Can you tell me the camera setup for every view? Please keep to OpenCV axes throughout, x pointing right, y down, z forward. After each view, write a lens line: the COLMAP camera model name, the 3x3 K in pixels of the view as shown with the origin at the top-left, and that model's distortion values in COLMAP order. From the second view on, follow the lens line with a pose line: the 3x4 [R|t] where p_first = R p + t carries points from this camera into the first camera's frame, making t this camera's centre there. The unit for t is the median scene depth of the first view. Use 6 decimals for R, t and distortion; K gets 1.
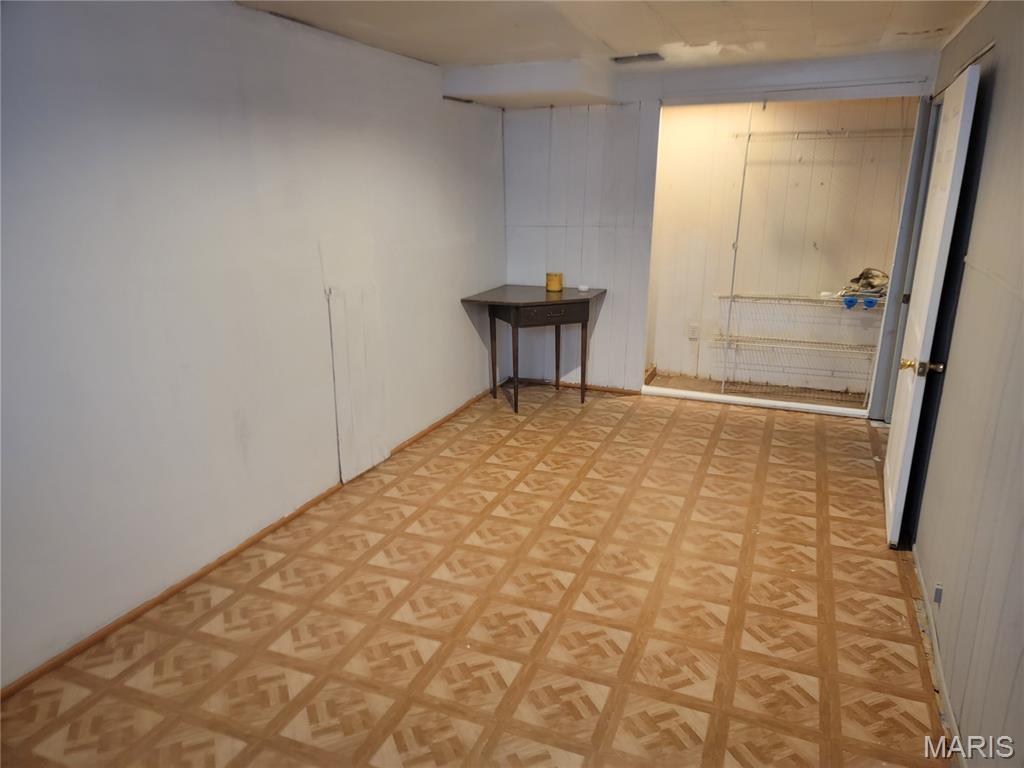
lens RADIAL K [[708.7, 0, 514.0], [0, 708.7, 385.4], [0, 0, 1]] dist [0.041388, -0.016319]
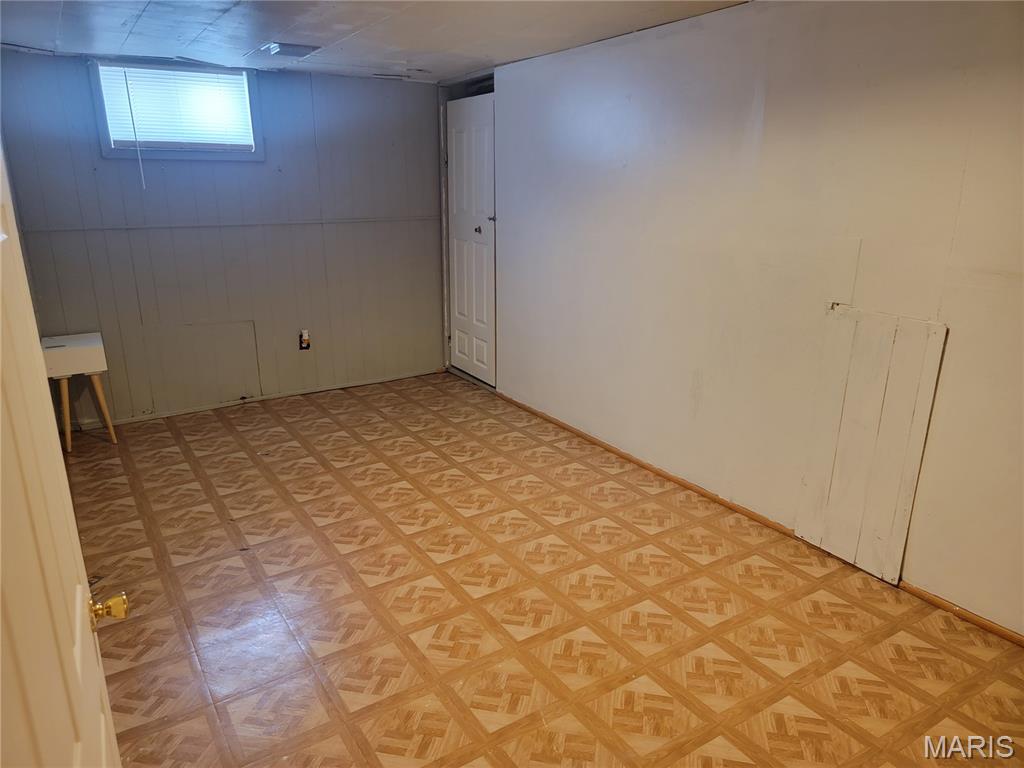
lens RADIAL K [[708.7, 0, 512.5], [0, 708.7, 386.5], [0, 0, 1]] dist [0.041388, -0.016319]
pose [[-0.580931, 0.233151, -0.779846, 0.714053], [-0.209268, 0.883108, 0.419913, -0.377137], [0.786592, 0.407137, -0.464234, 1.351663]]
